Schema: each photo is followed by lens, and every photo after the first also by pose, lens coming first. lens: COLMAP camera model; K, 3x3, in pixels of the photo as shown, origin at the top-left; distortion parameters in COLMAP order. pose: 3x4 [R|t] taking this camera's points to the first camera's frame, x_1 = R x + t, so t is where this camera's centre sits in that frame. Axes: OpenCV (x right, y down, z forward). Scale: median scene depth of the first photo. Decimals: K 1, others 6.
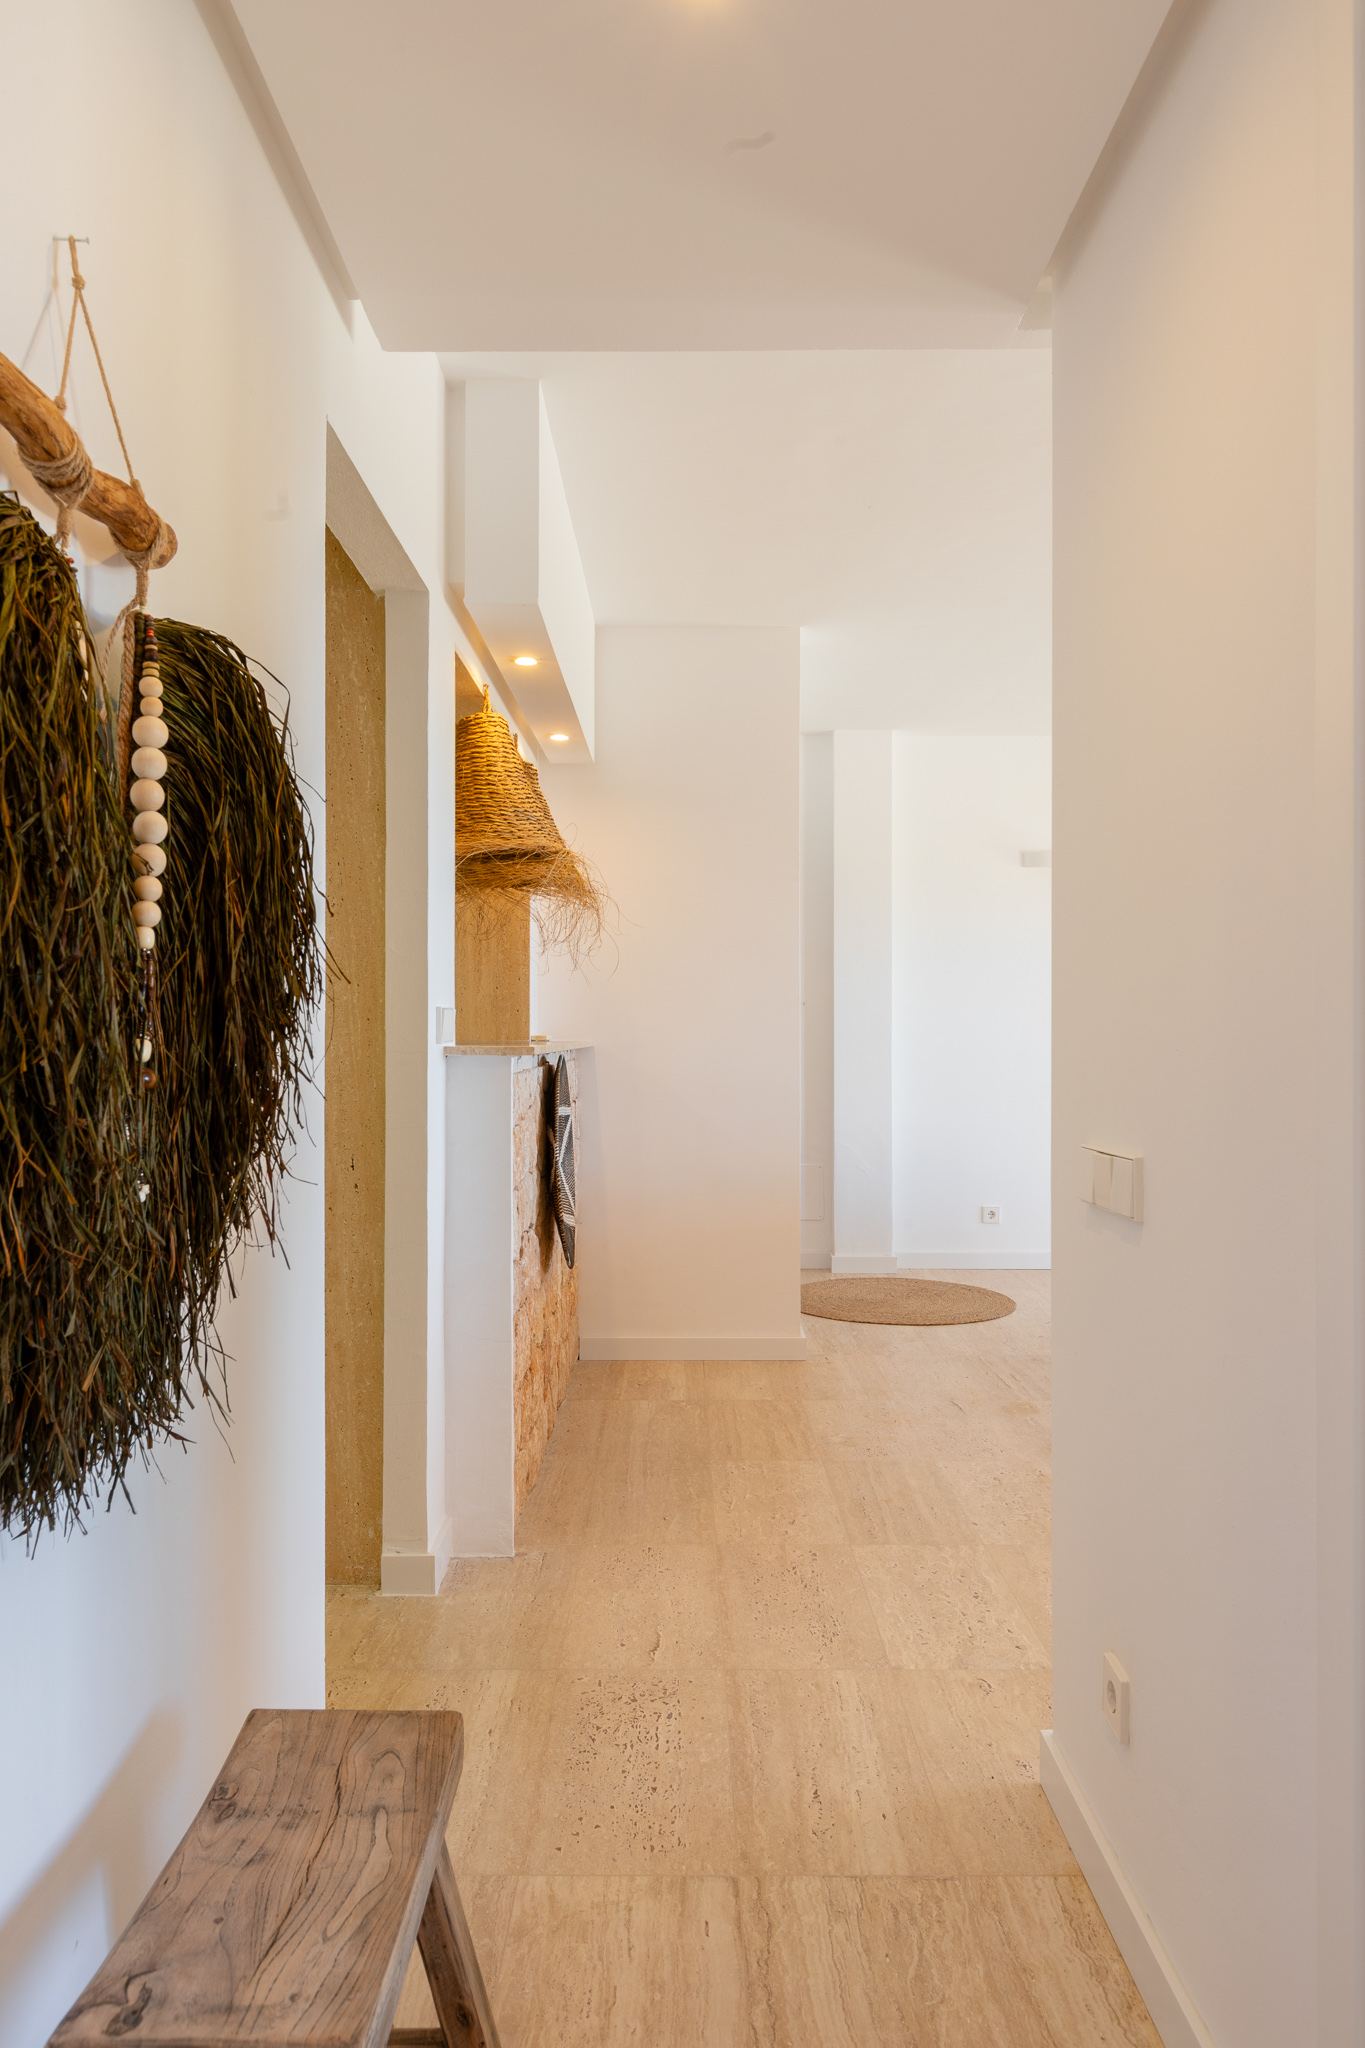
lens RADIAL K [[1370.7, 0, 682.5], [0, 1370.7, 1024.0], [0, 0, 1]] dist [0.003090, 0.004103]
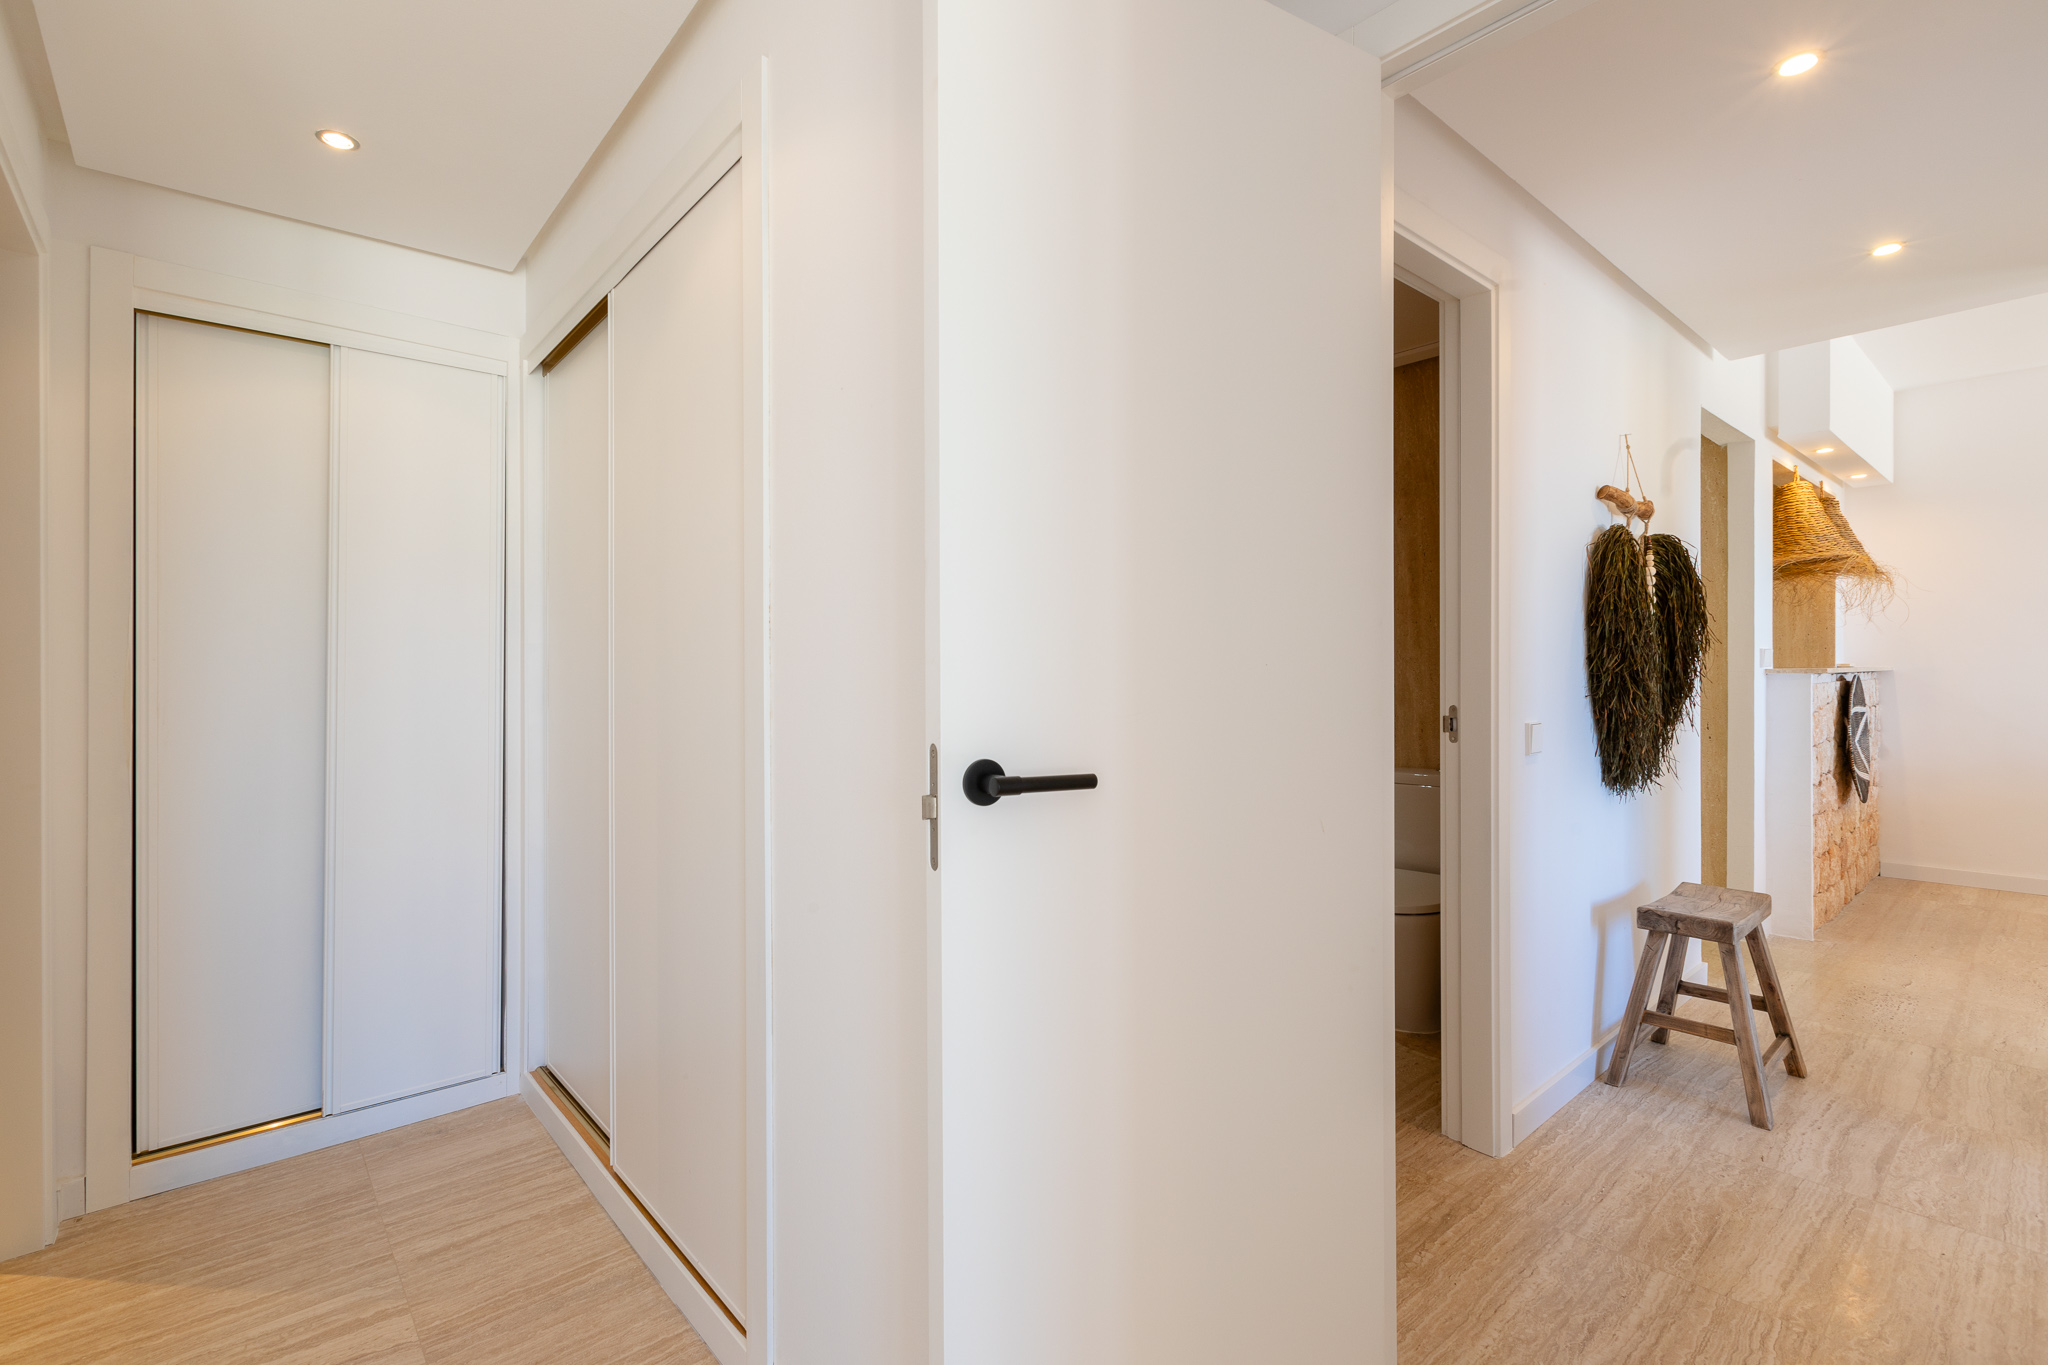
lens RADIAL K [[896.4, 0, 1024.0], [0, 896.4, 682.5], [0, 0, 1]] dist [-0.000736, -0.000041]
pose [[0.647293, 0.002315, -0.762238, 0.098833], [0.014319, 0.999782, 0.015196, 0.001109], [0.762107, -0.020751, 0.647118, -0.539122]]
